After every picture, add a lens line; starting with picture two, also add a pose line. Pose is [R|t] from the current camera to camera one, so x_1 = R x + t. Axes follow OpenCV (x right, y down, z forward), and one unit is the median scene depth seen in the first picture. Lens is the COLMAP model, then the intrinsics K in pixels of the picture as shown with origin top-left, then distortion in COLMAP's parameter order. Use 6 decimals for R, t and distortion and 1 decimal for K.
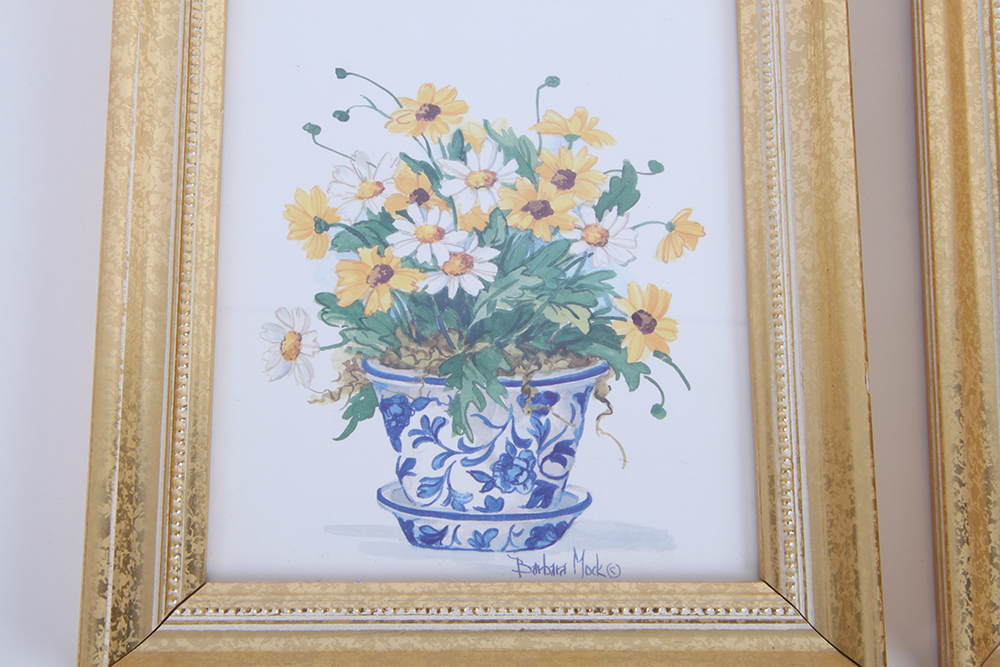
lens RADIAL K [[2020.8, 0, 502.3], [0, 2020.8, 332.0], [0, 0, 1]] dist [0.161636, 0.000000]
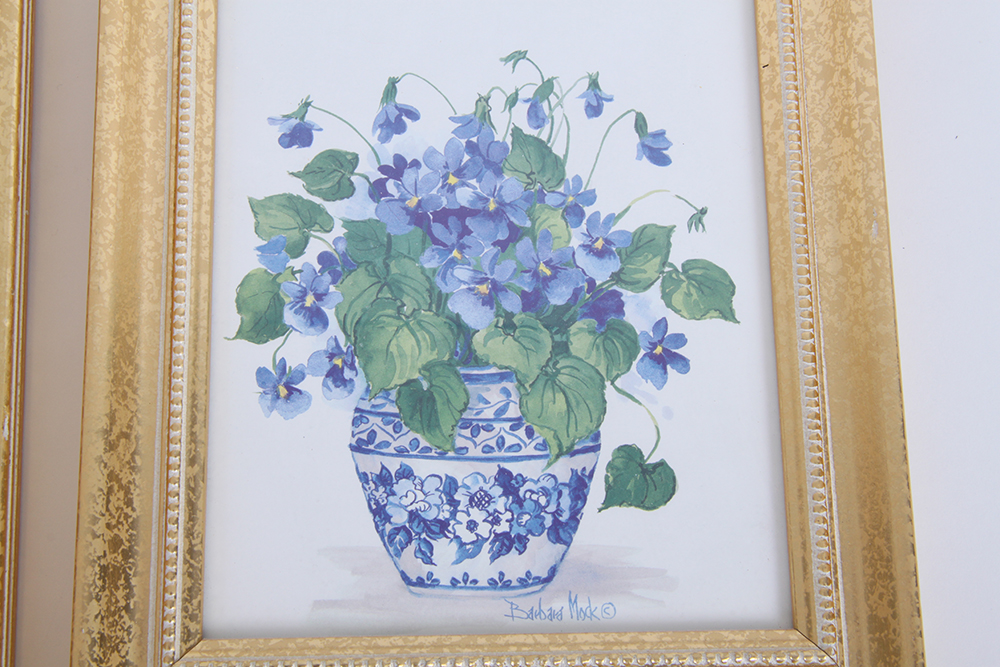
lens RADIAL K [[2020.8, 0, 499.8], [0, 2020.8, 333.7], [0, 0, 1]] dist [0.161636, 0.000000]
pose [[0.999550, -0.020485, 0.021892, 0.380195], [0.020795, 0.999685, -0.014022, -0.000721], [-0.021598, 0.014471, 0.999662, 0.062406]]
